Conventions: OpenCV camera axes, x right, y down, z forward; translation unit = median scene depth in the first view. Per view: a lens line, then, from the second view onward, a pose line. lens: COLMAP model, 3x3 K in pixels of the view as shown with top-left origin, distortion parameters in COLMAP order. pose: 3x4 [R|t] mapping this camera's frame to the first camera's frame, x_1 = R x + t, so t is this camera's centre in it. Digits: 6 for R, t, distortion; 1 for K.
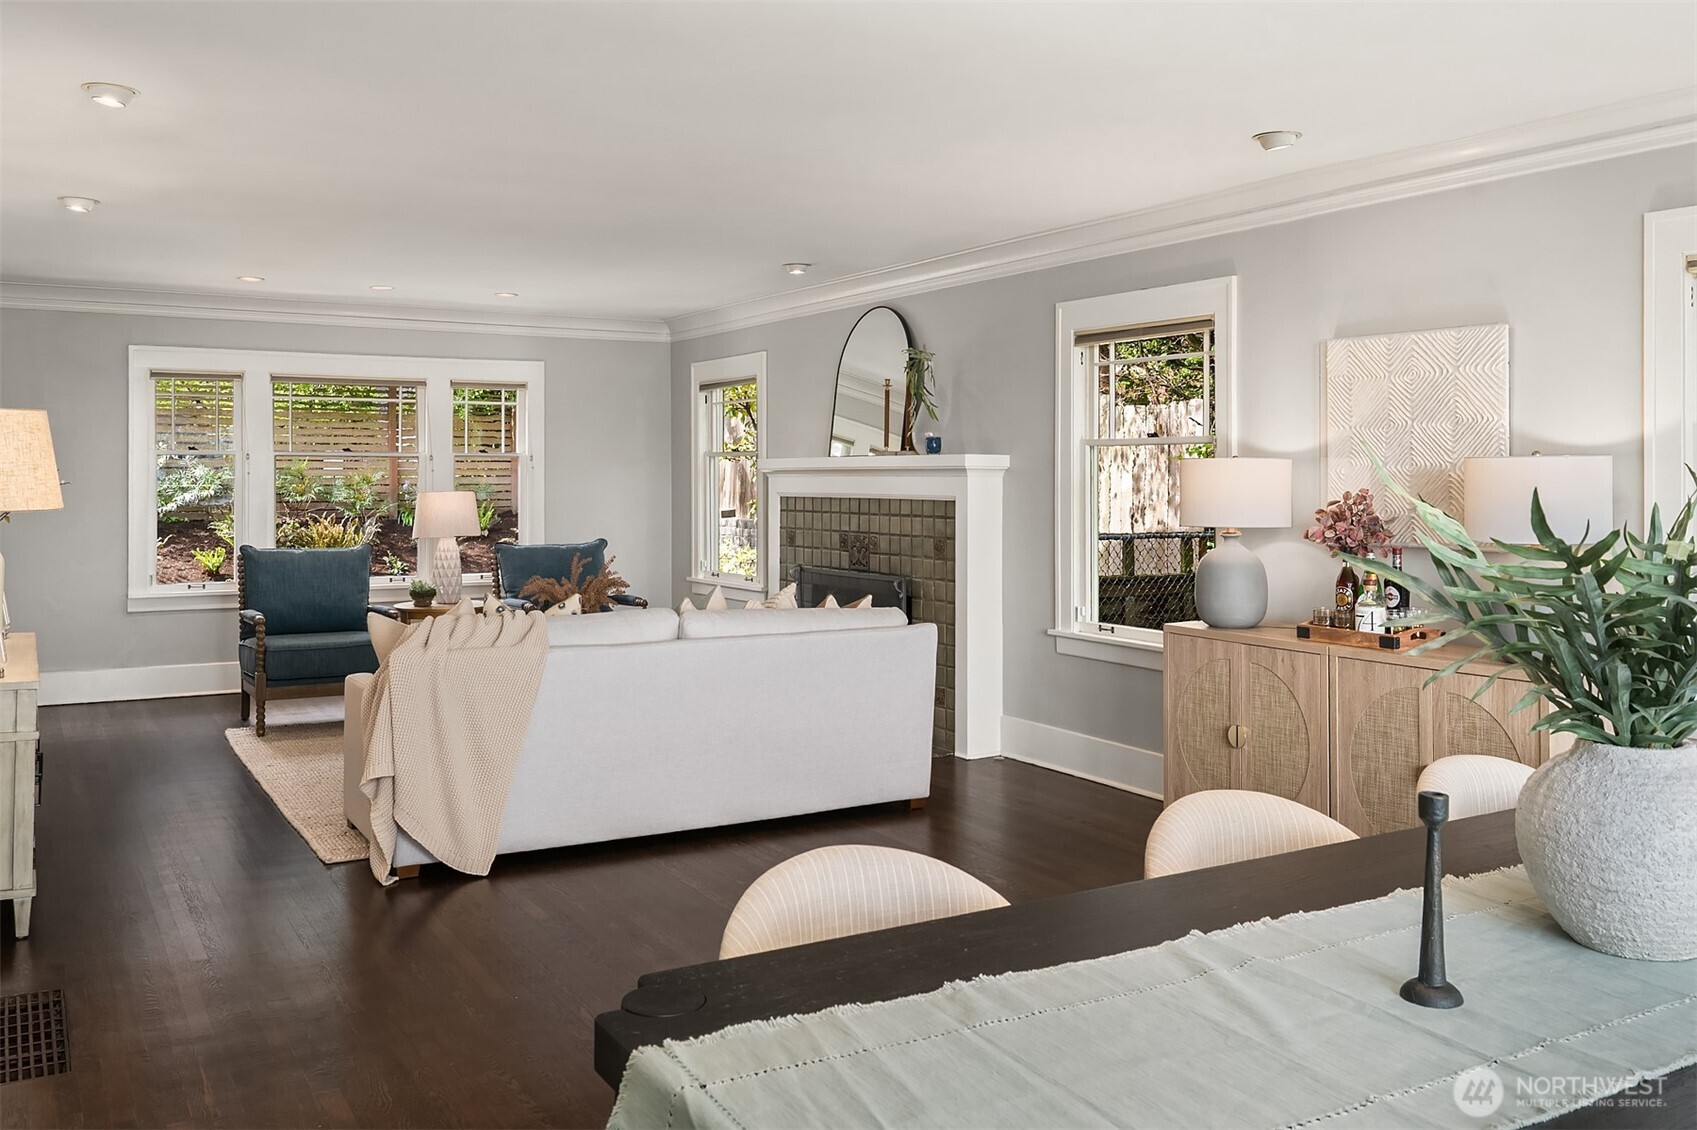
lens RADIAL K [[1428.4, 0, 869.4], [0, 1428.4, 483.9], [0, 0, 1]] dist [-0.007676, -0.009296]
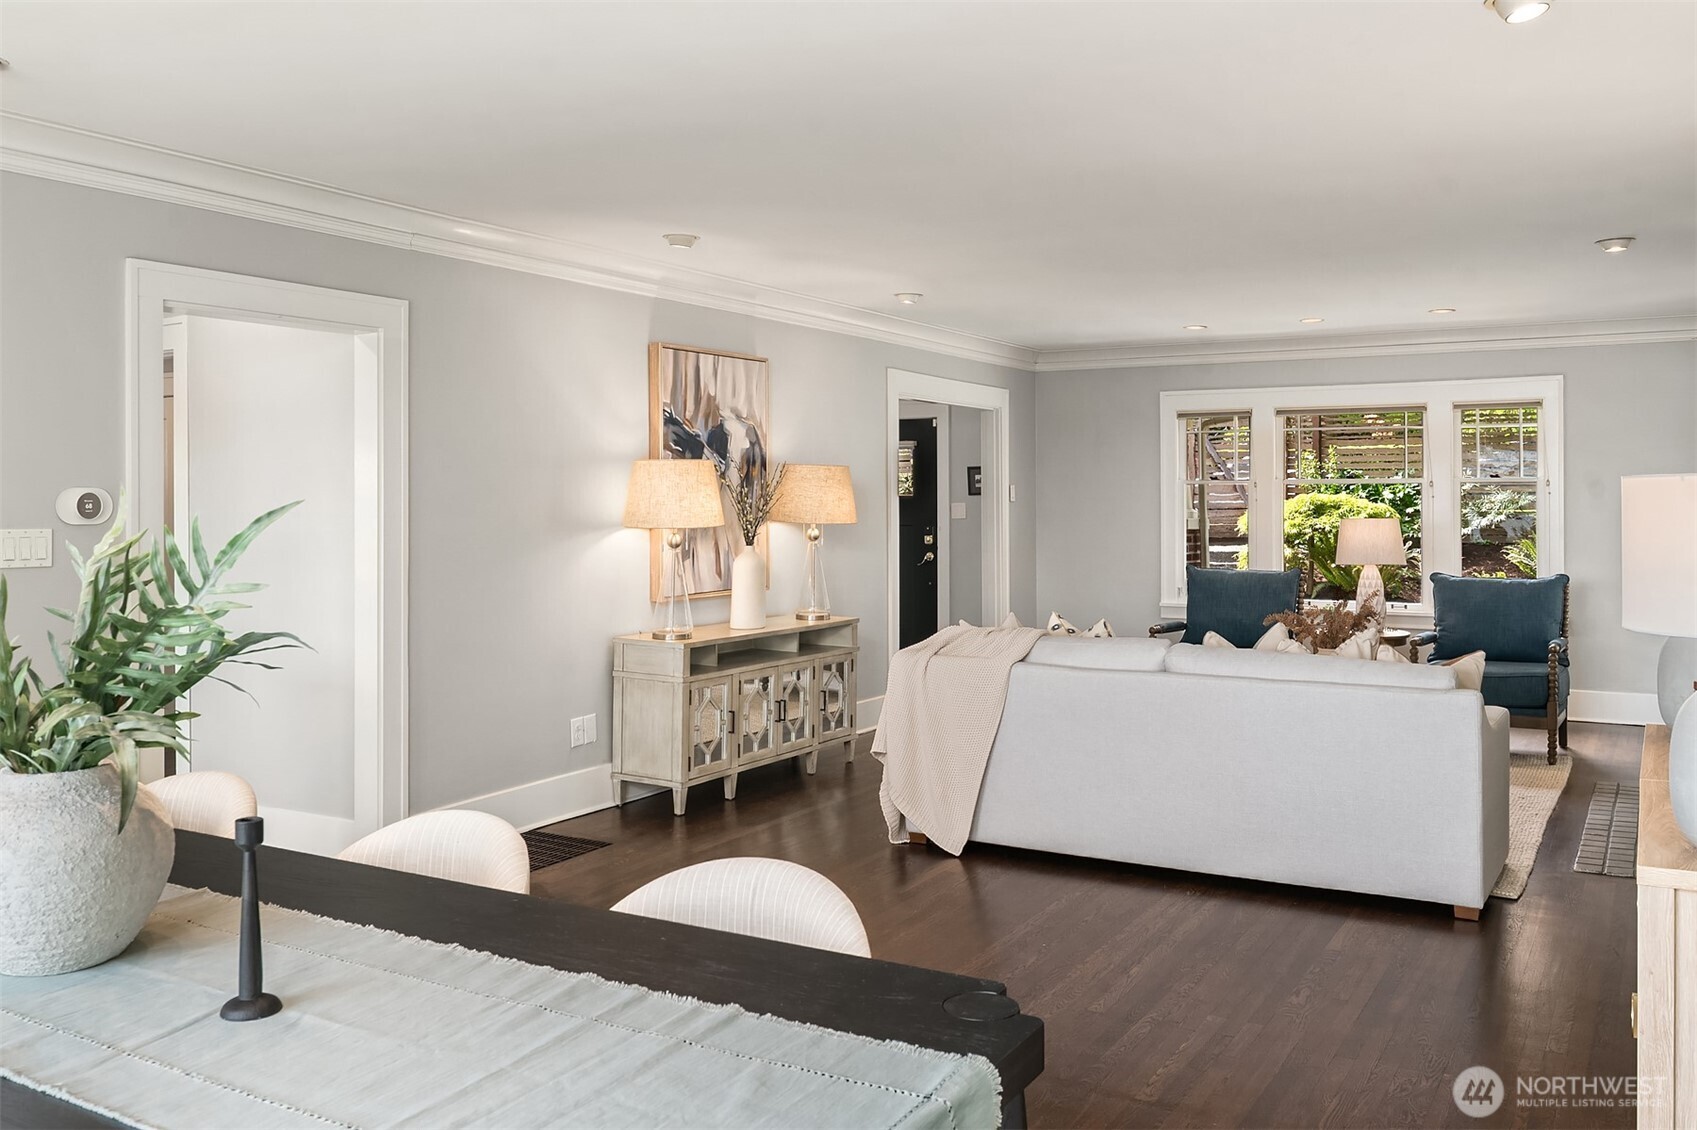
lens RADIAL K [[1407.5, 0, 931.3], [0, 1407.5, 560.6], [0, 0, 1]] dist [-0.002550, -0.003288]
pose [[0.515428, 0.037825, -0.856098, 0.385482], [-0.006028, 0.999161, 0.040517, -0.003439], [0.856912, -0.015723, 0.515223, 0.234328]]
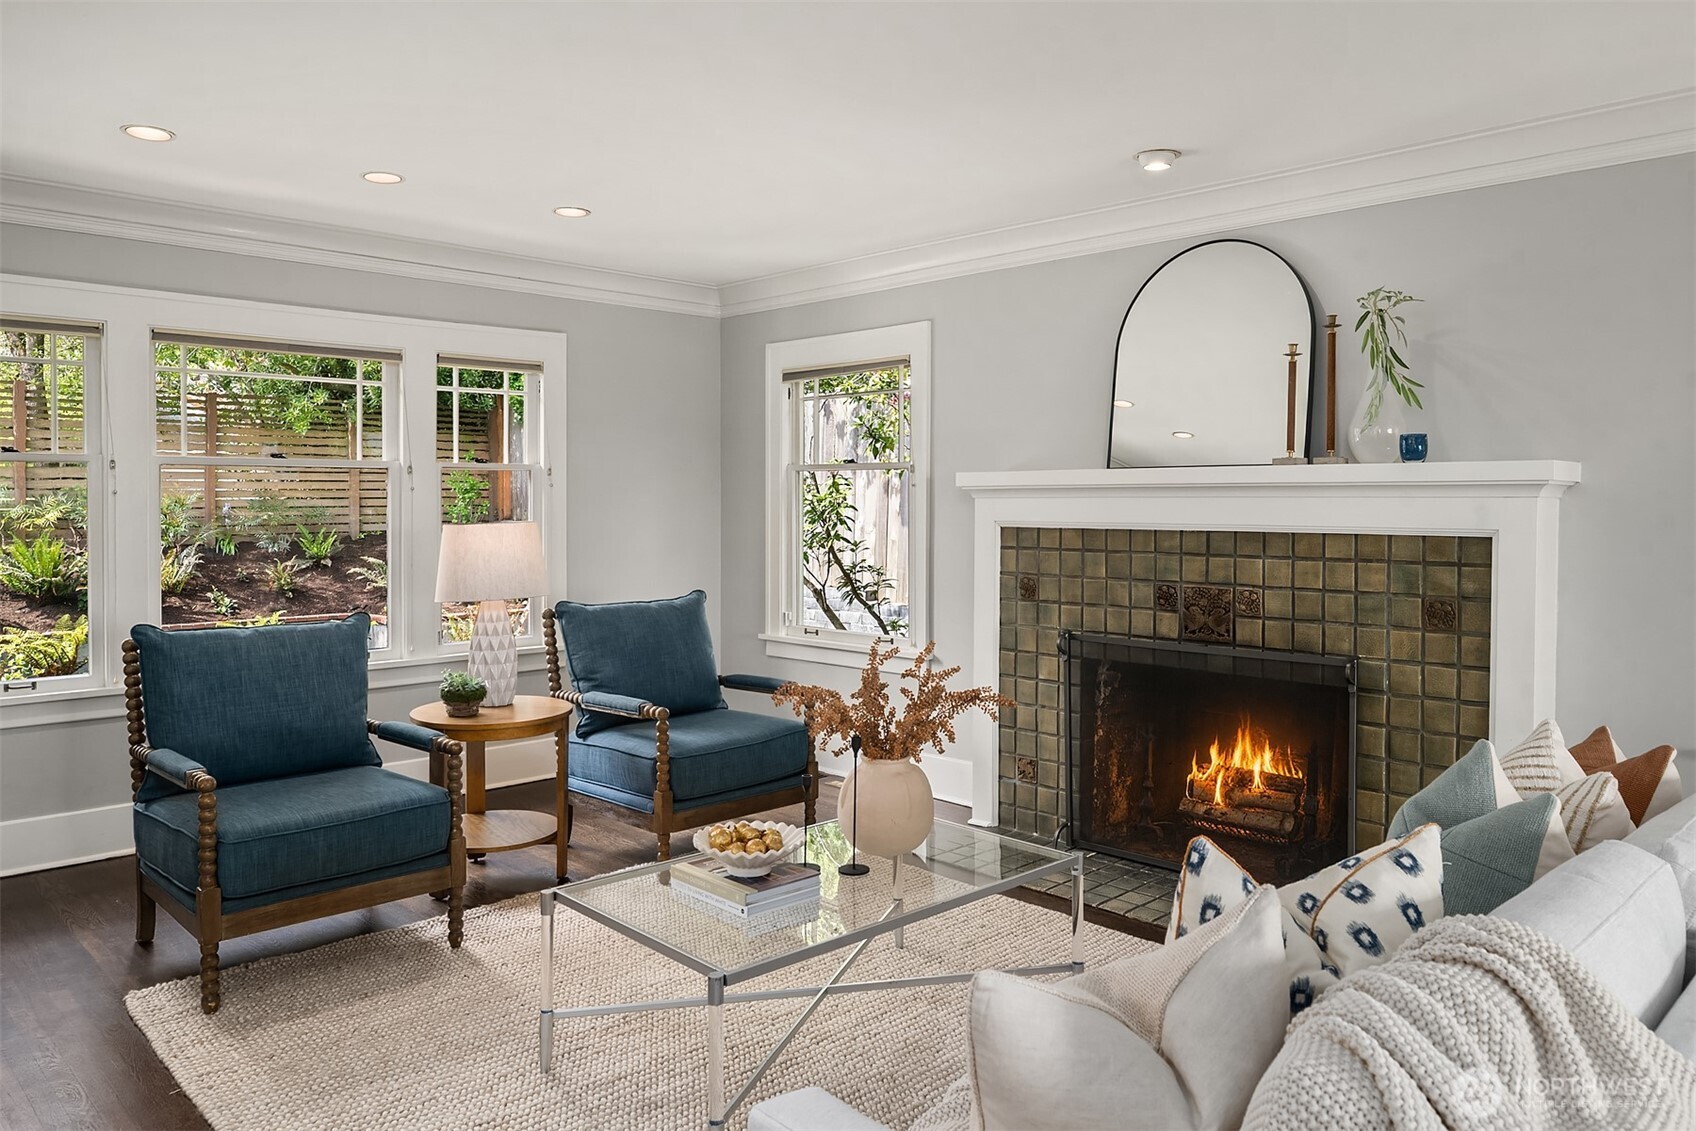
lens RADIAL K [[1167.1, 0, 854.0], [0, 1167.1, 519.6], [0, 0, 1]] dist [-0.006403, -0.002500]
pose [[0.971441, -0.004433, 0.237242, -0.265484], [0.001313, 0.999911, 0.013304, -0.002366], [-0.237280, -0.012613, 0.971360, 0.480872]]
